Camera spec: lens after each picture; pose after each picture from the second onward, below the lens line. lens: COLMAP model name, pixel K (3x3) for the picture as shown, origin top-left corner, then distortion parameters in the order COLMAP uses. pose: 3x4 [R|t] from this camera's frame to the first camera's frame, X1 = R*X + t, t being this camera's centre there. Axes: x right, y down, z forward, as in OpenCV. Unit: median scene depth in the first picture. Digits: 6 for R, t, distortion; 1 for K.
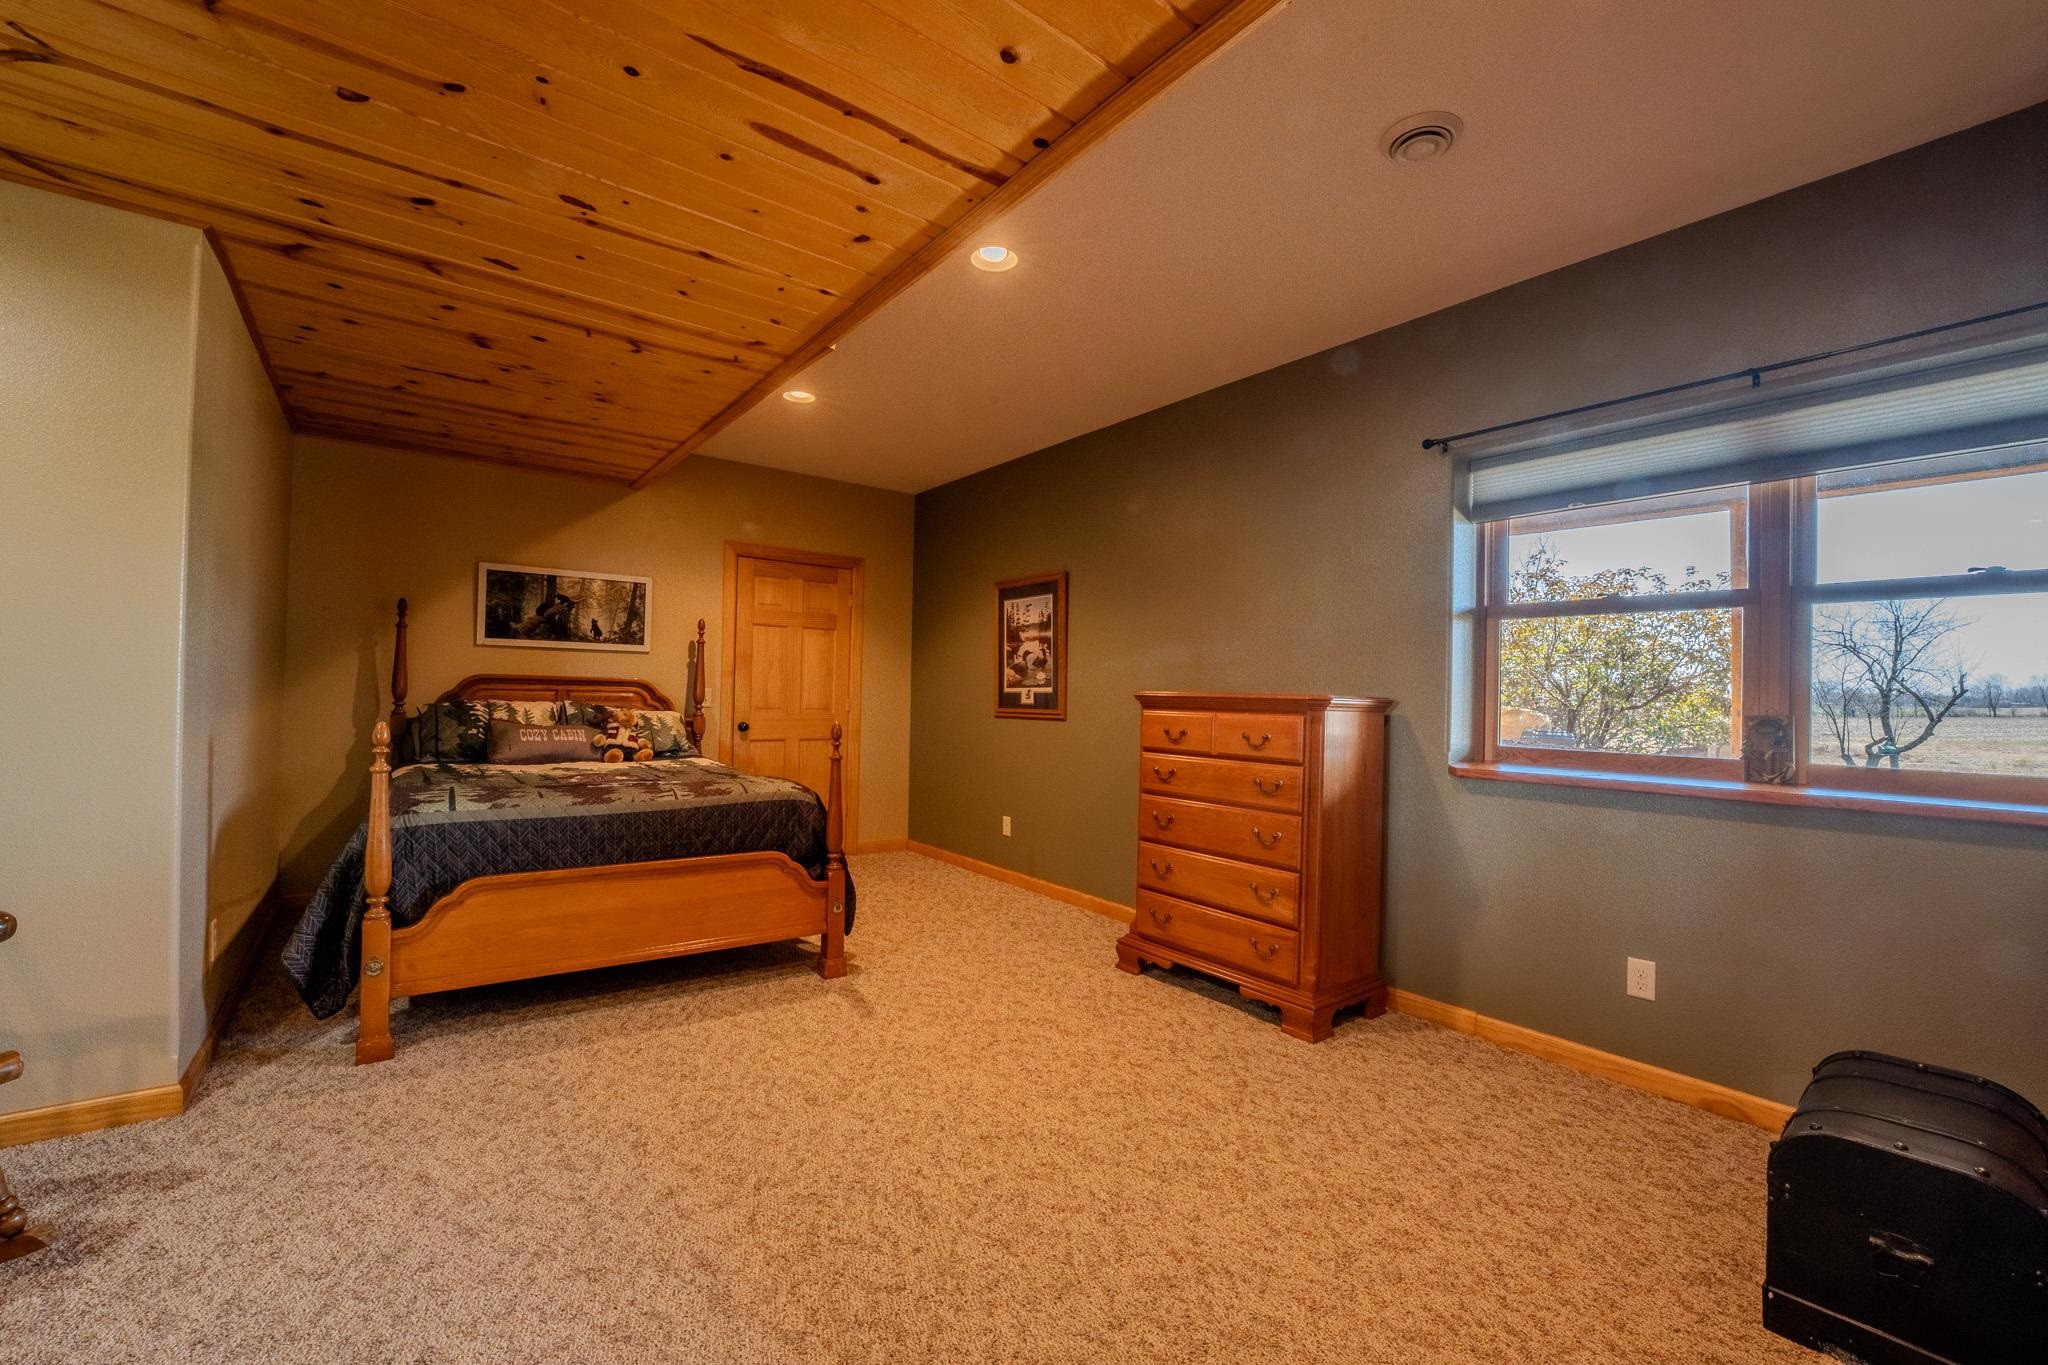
lens RADIAL K [[830.0, 0, 1027.5], [0, 830.0, 684.7], [0, 0, 1]] dist [-0.029841, 0.003461]
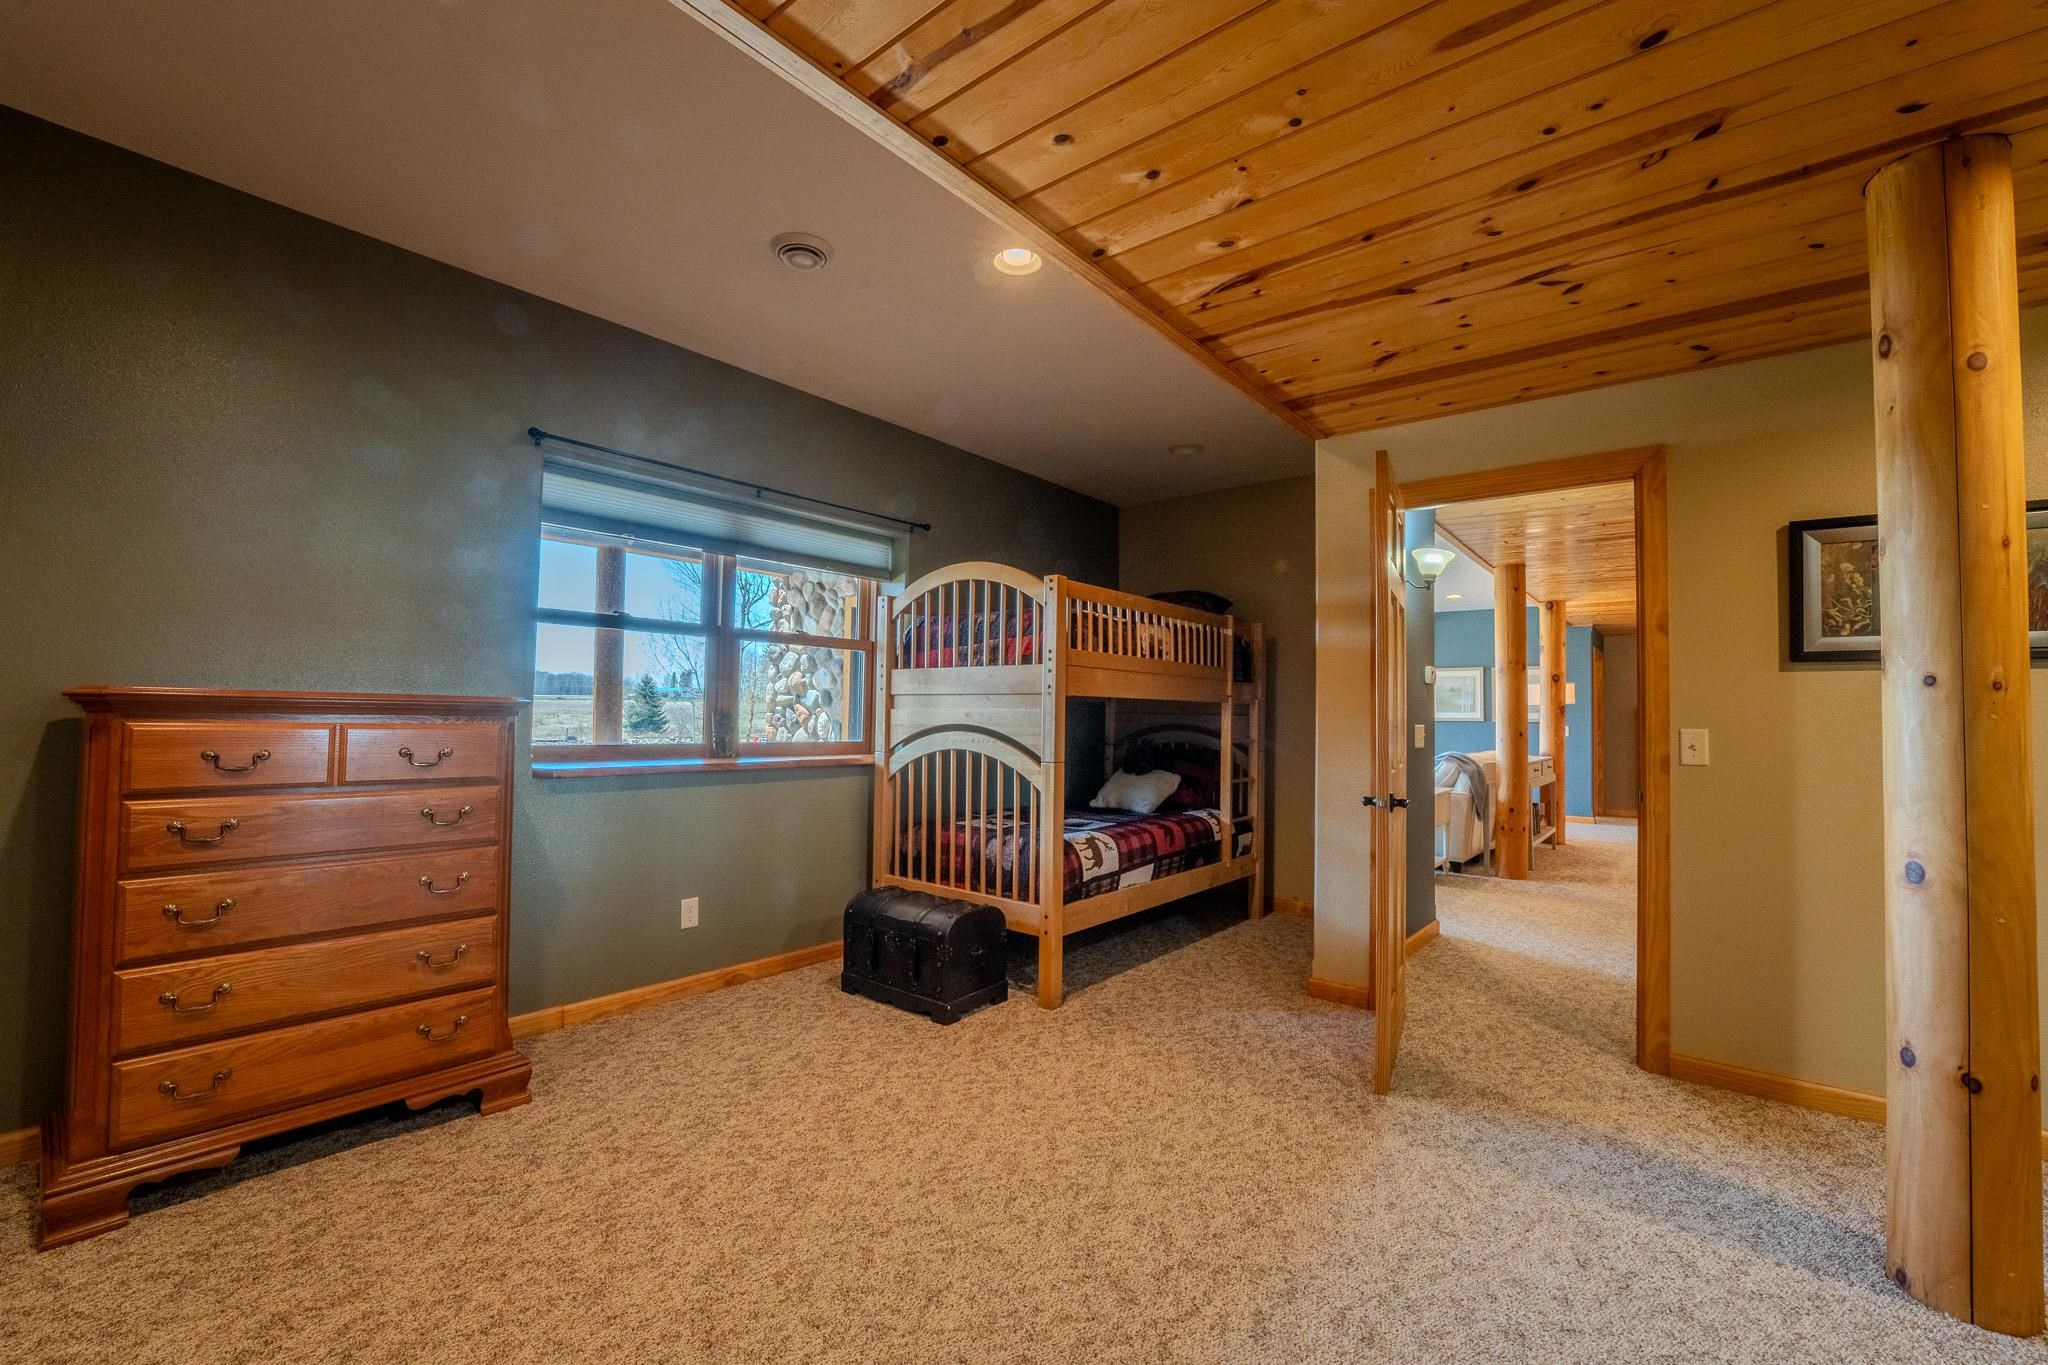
lens RADIAL K [[830.0, 0, 1016.2], [0, 830.0, 685.1], [0, 0, 1]] dist [-0.029841, 0.003461]
pose [[-0.211117, 0.009280, 0.977417, -0.550741], [-0.035161, 0.999236, -0.017082, -0.003987], [-0.976828, -0.037973, -0.210629, 0.638413]]
